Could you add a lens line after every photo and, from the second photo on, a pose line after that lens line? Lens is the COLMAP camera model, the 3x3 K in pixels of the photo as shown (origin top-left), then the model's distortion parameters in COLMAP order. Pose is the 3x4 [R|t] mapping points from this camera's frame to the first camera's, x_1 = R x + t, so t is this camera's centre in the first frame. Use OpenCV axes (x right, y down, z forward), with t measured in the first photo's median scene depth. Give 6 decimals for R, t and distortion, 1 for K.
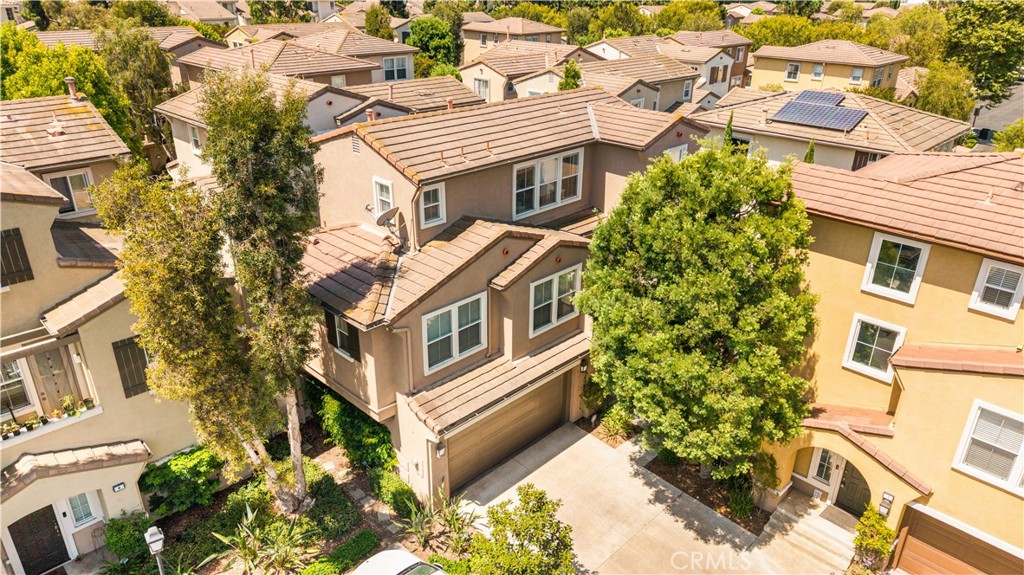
lens RADIAL K [[693.9, 0, 512.0], [0, 693.9, 287.5], [0, 0, 1]] dist [0.023961, 0.000826]
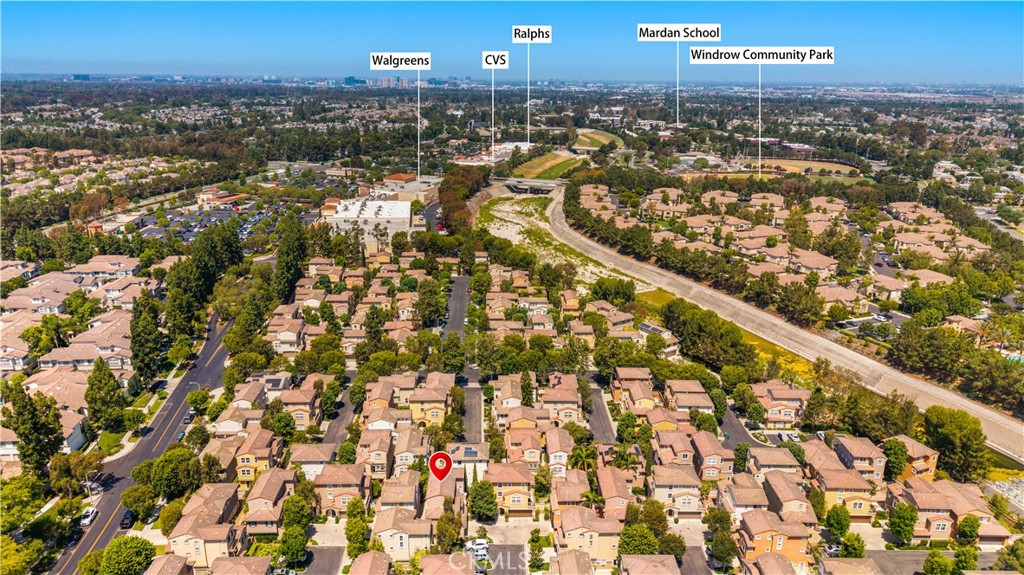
lens RADIAL K [[693.9, 0, 512.0], [0, 693.9, 287.5], [0, 0, 1]] dist [0.023961, 0.000826]
pose [[0.695987, -0.232854, 0.679251, -4.431640], [0.305383, 0.952134, 0.013494, -2.316000], [-0.649879, 0.198040, 0.733782, -5.667760]]
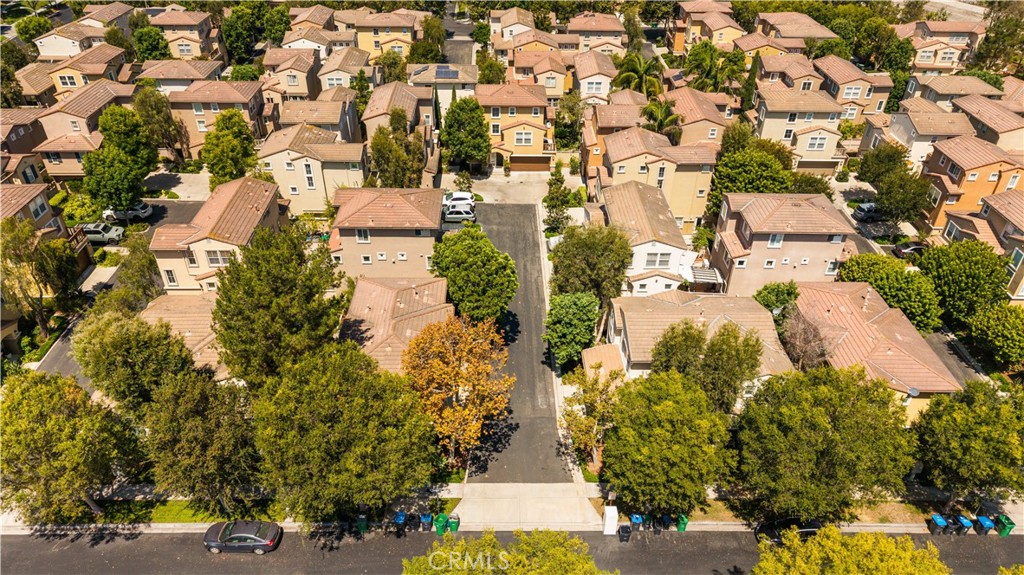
lens RADIAL K [[693.9, 0, 512.0], [0, 693.9, 287.5], [0, 0, 1]] dist [0.023961, 0.000826]
pose [[0.705622, -0.416285, 0.573415, -2.629842], [0.302038, 0.908737, 0.288044, -0.272552], [-0.640992, -0.030056, 0.766959, -2.829128]]
